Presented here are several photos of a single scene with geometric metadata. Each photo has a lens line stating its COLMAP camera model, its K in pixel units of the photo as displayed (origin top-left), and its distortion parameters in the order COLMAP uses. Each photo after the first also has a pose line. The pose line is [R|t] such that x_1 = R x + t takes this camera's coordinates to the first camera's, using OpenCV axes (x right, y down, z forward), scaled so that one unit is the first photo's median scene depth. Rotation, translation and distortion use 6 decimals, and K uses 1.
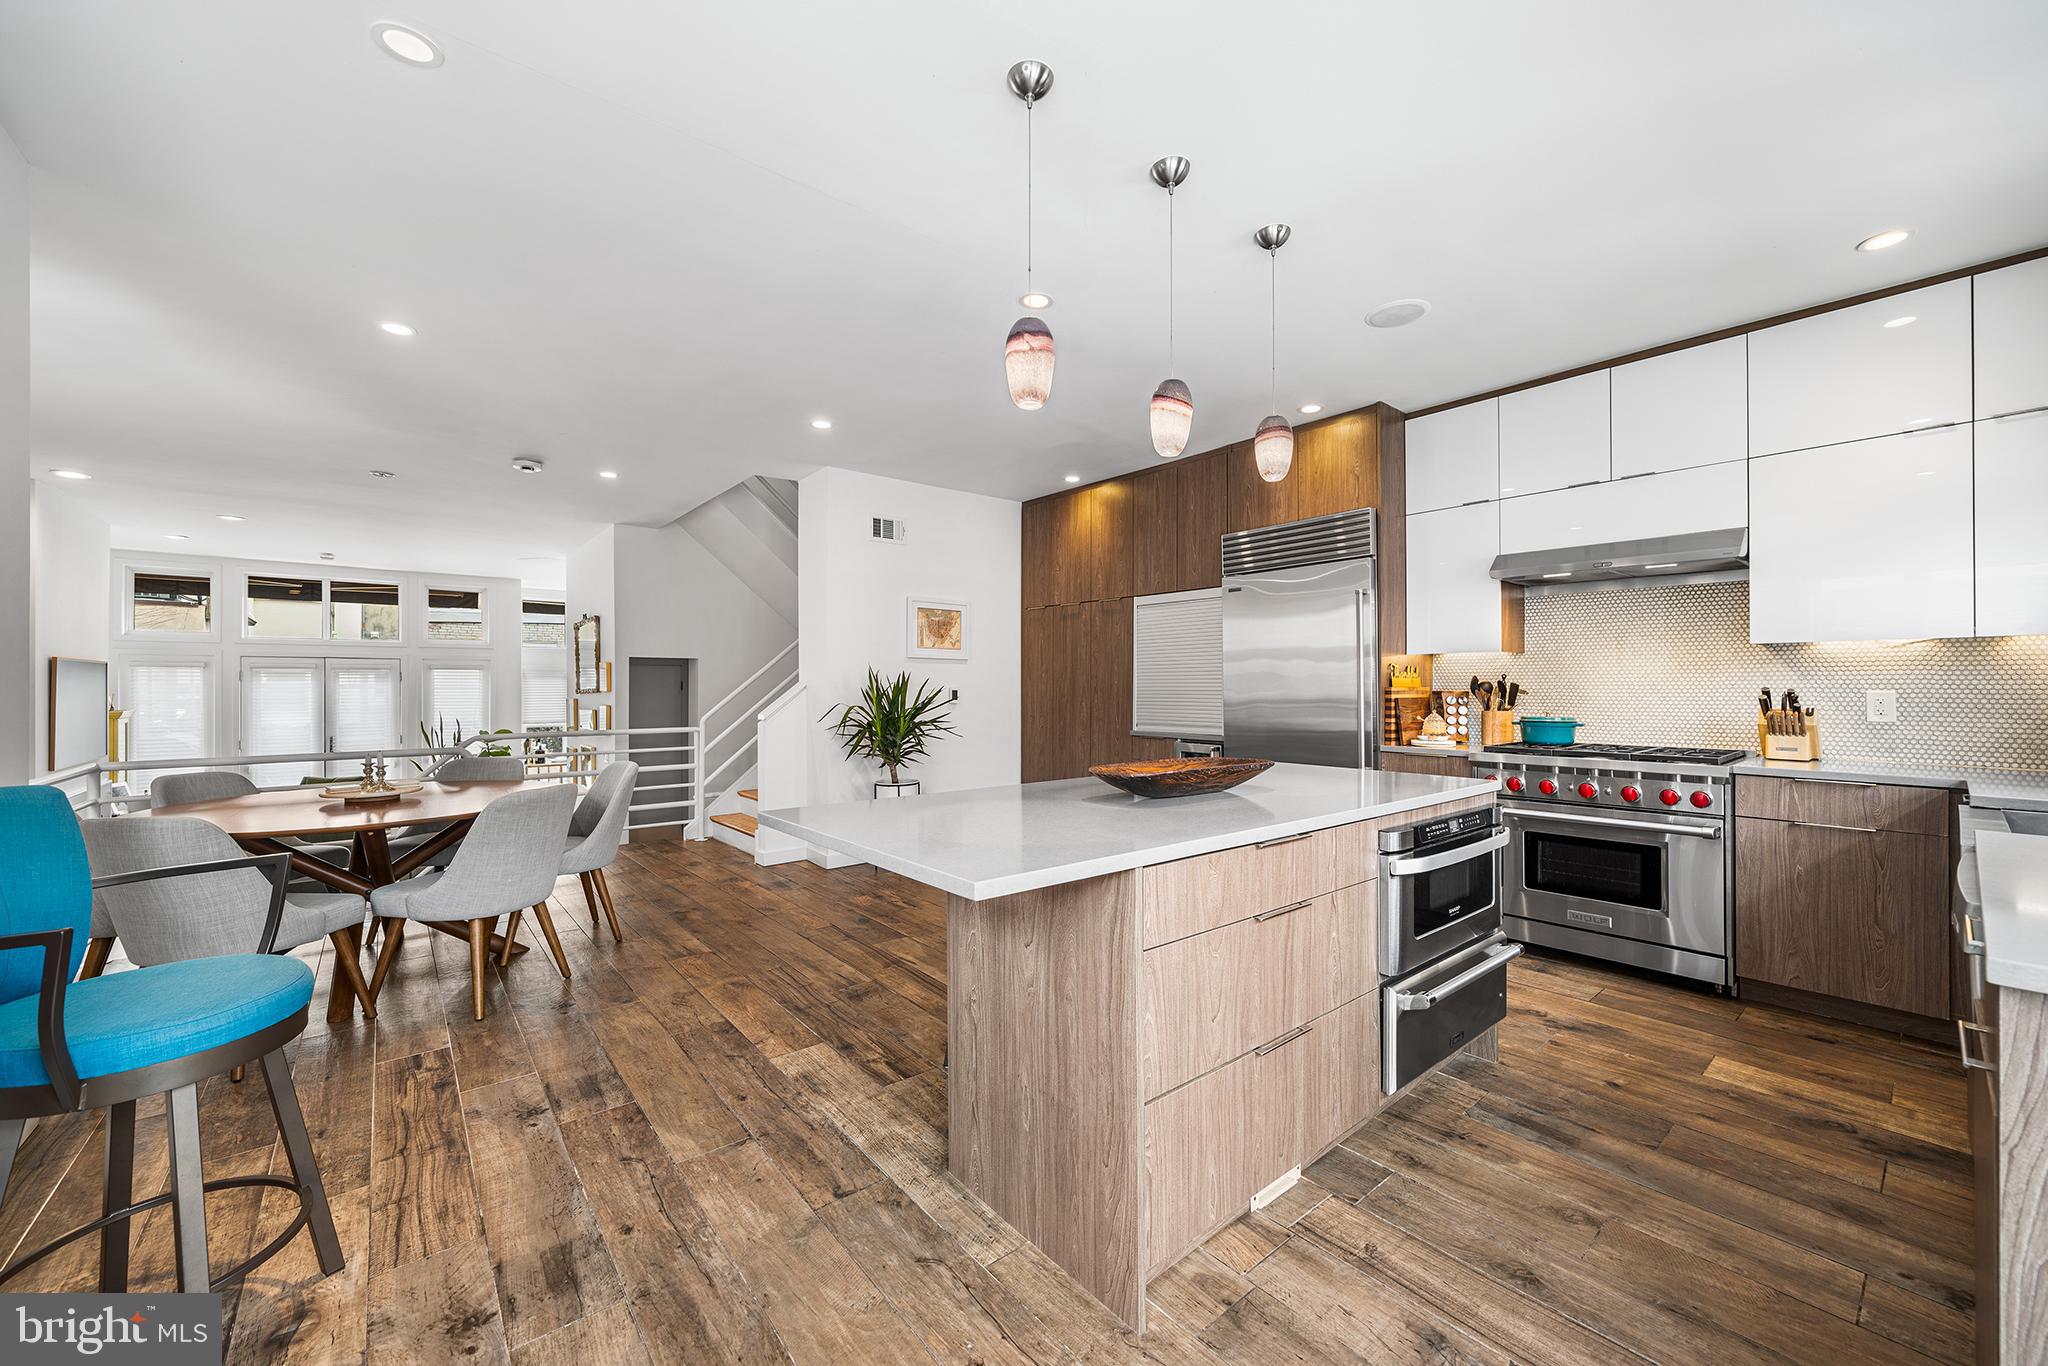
lens RADIAL K [[777.0, 0, 1021.2], [0, 777.0, 685.0], [0, 0, 1]] dist [-0.003650, -0.000021]
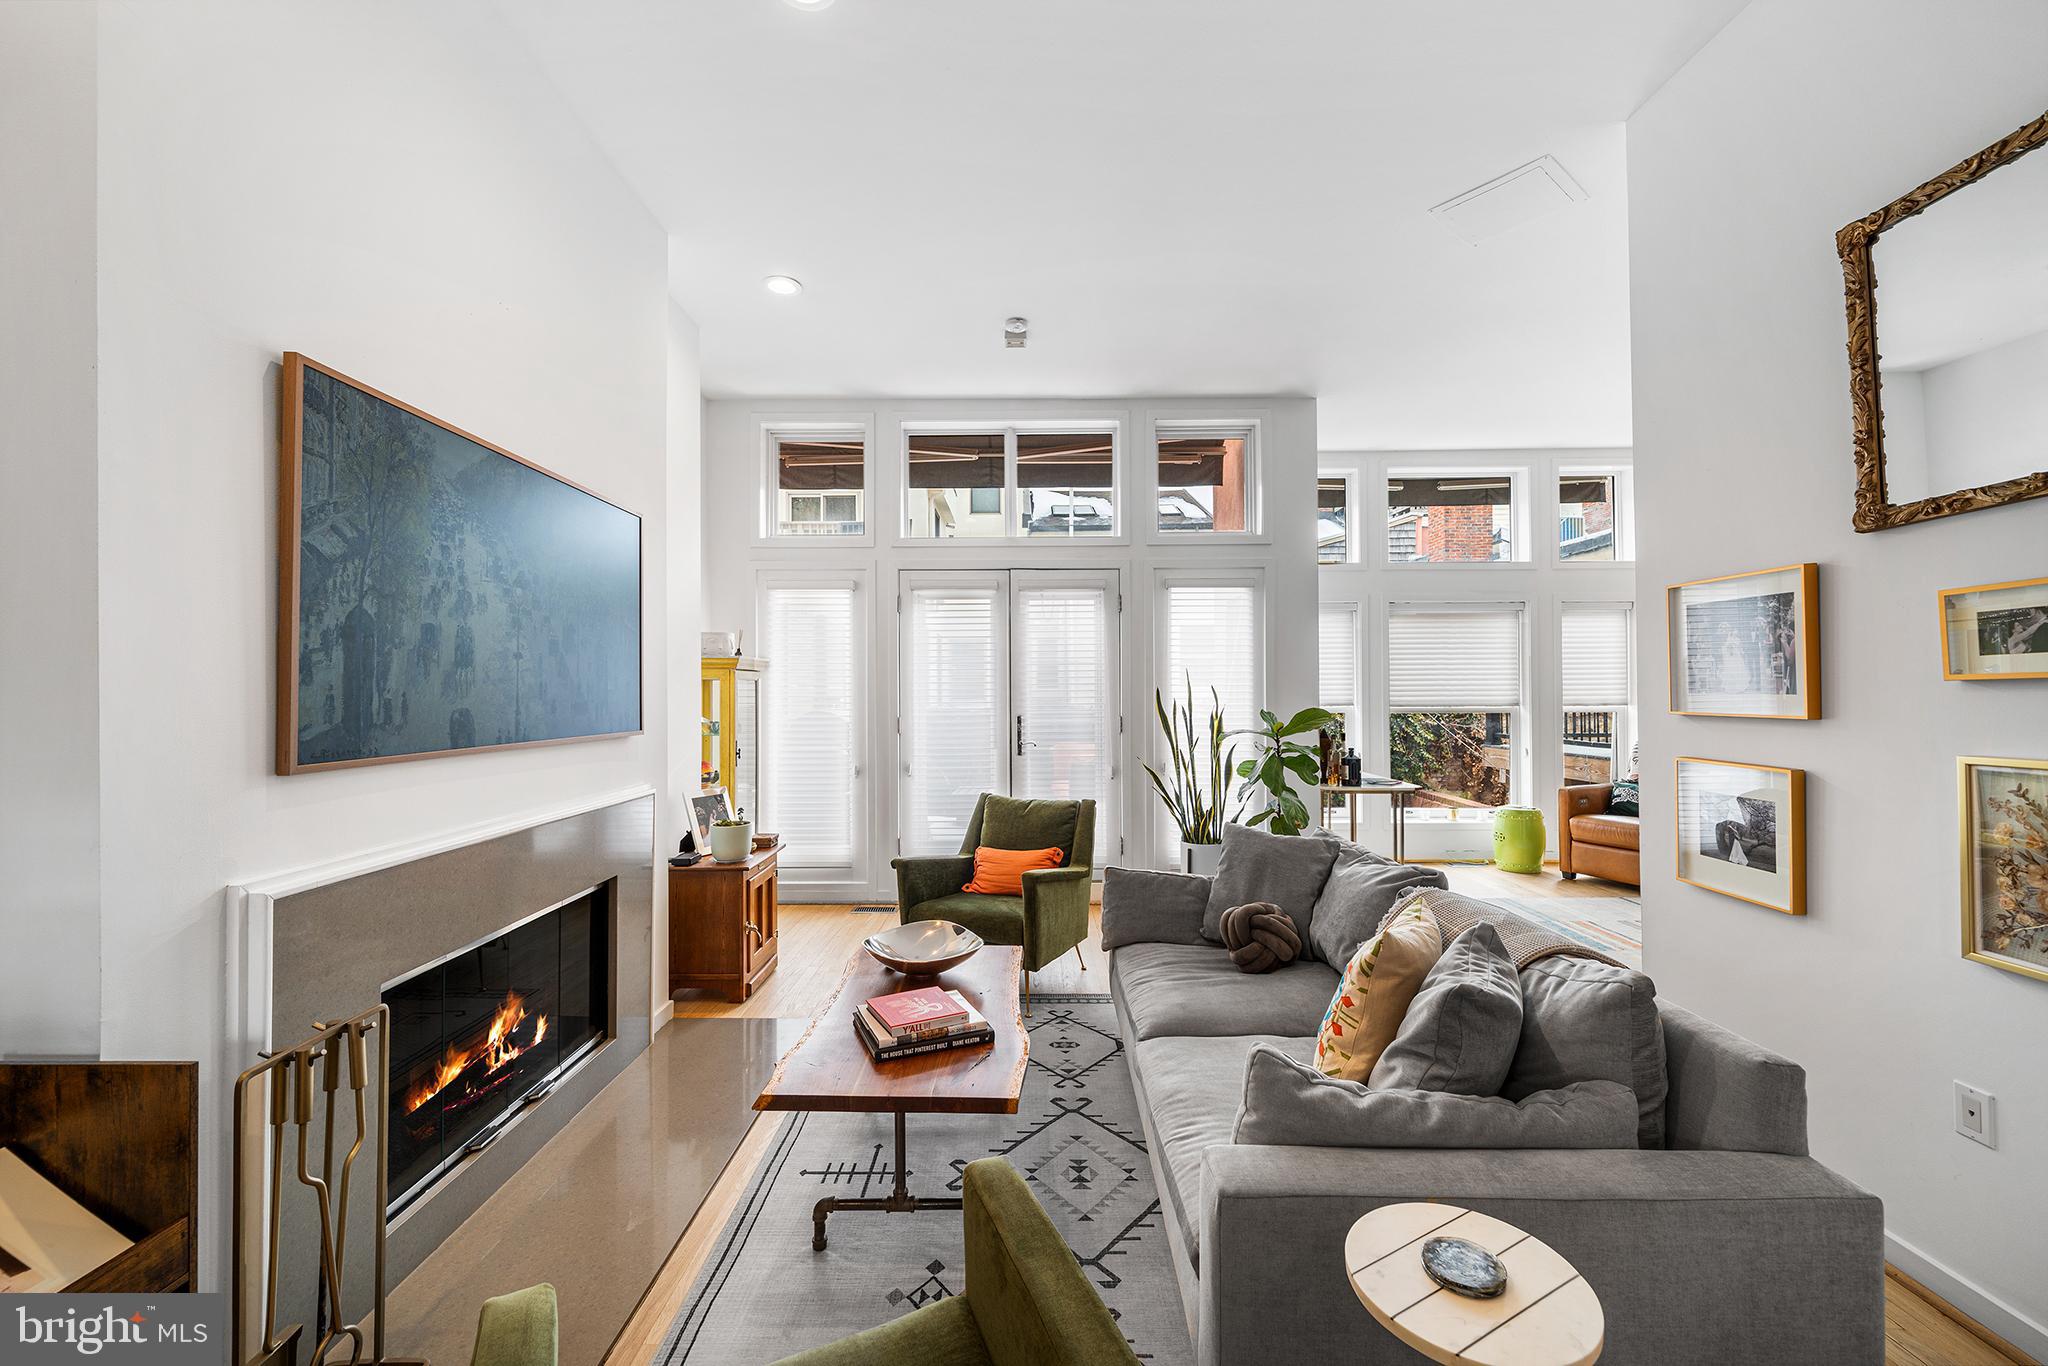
lens RADIAL K [[800.5, 0, 1024.0], [0, 800.5, 683.0], [0, 0, 1]] dist [-0.002266, 0.000183]
pose [[0.769427, -0.009791, -0.638660, -1.039746], [0.003112, 0.999928, -0.011580, 0.097433], [0.638728, 0.006922, 0.769402, 1.119673]]
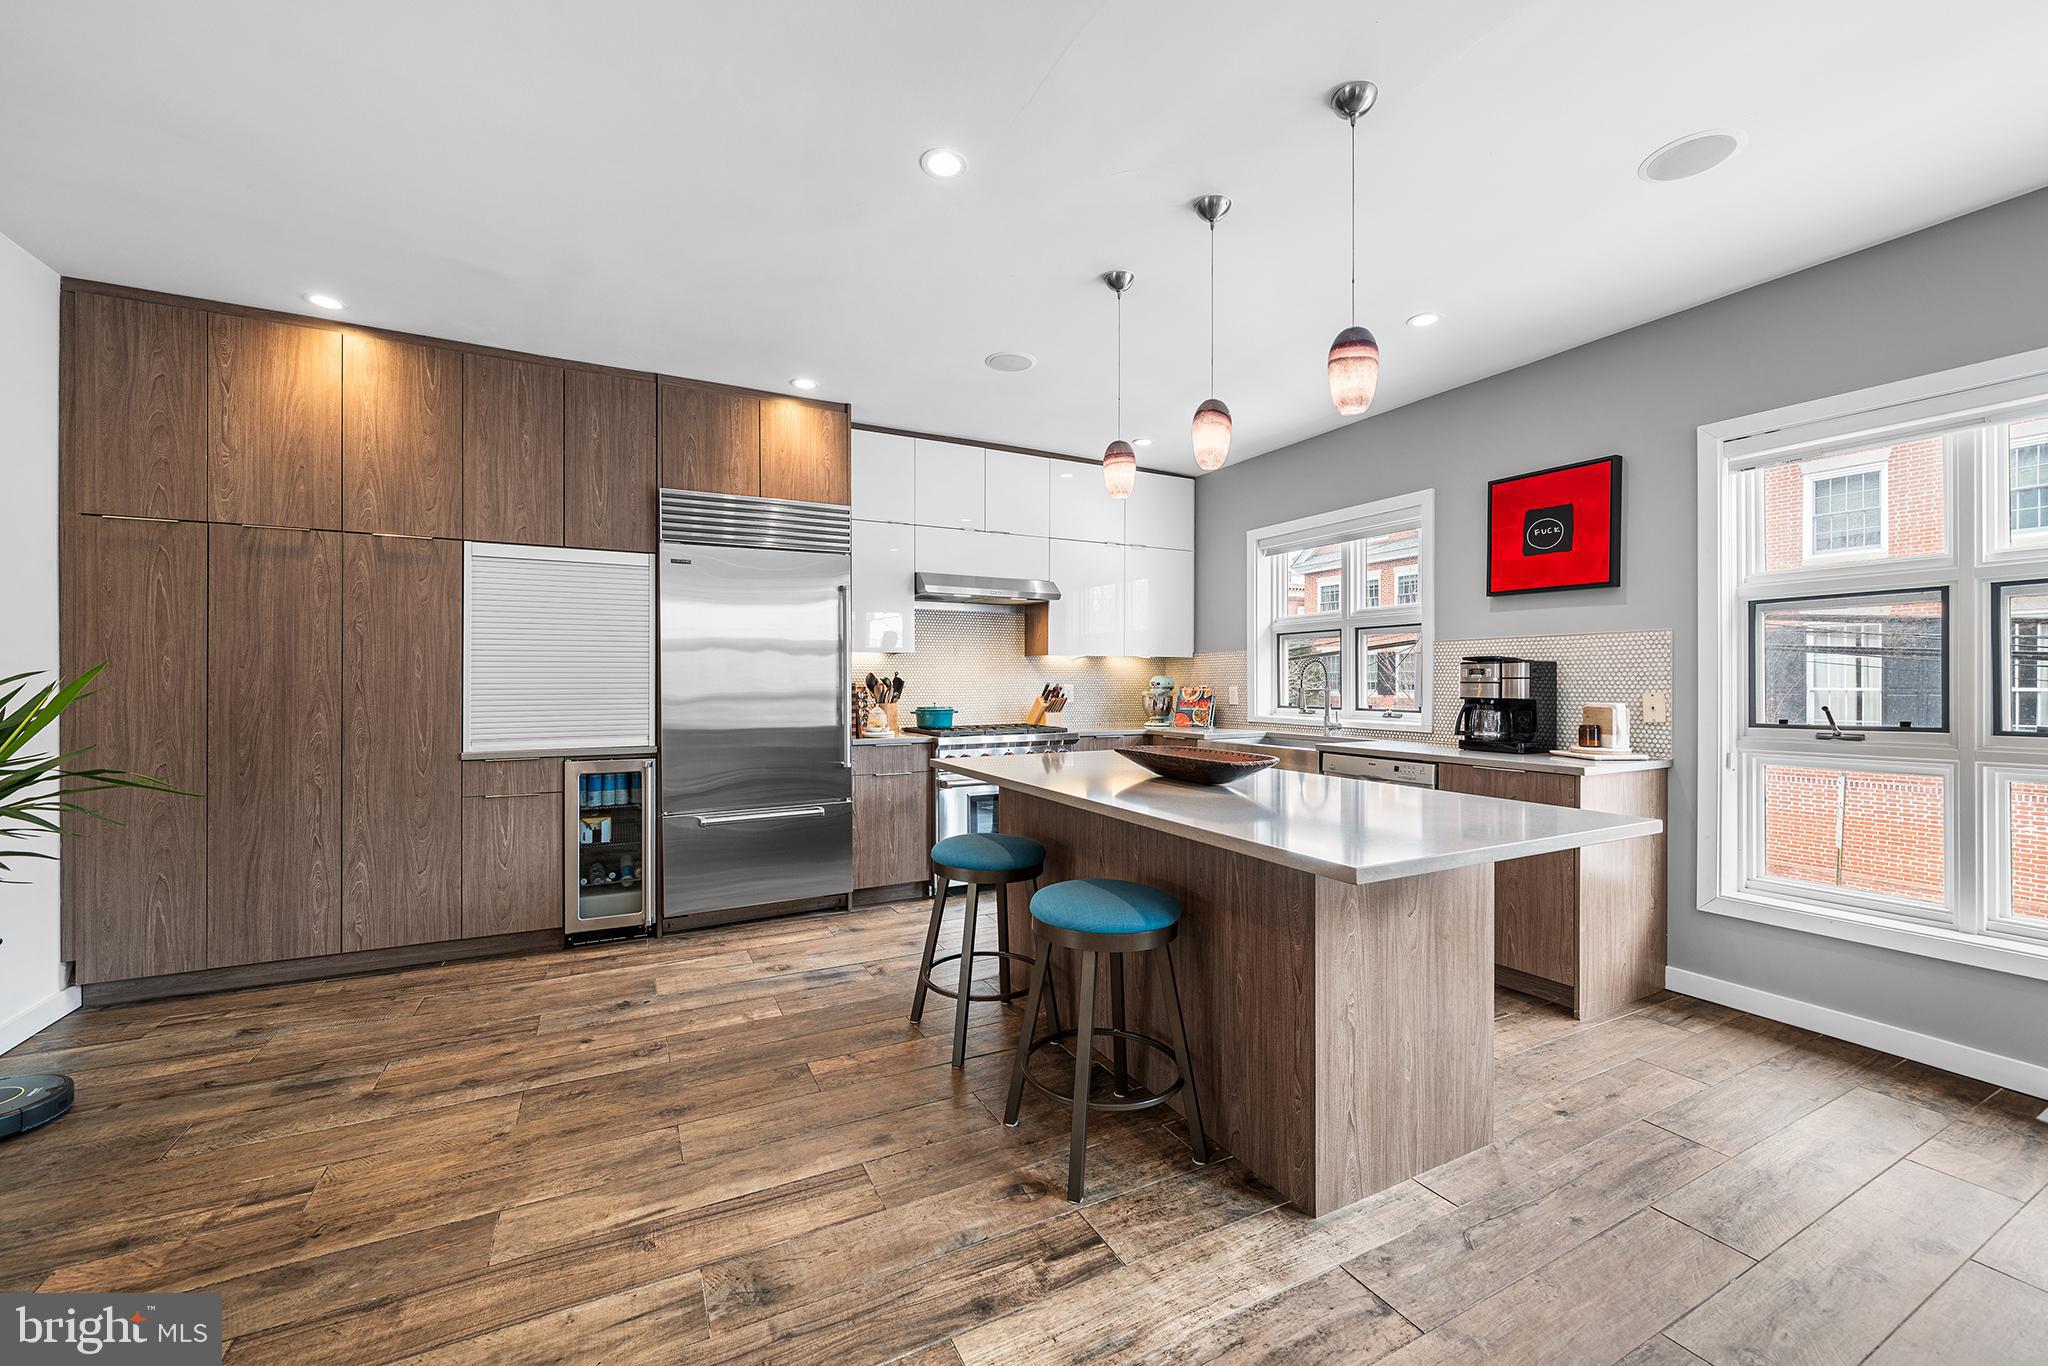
lens RADIAL K [[800.5, 0, 1024.0], [0, 800.5, 683.0], [0, 0, 1]] dist [-0.002266, 0.000183]
pose [[0.212864, -0.001921, 0.977080, -0.432946], [-0.000428, 0.999998, 0.002060, 0.000768], [-0.977082, -0.000857, 0.212863, 0.457561]]
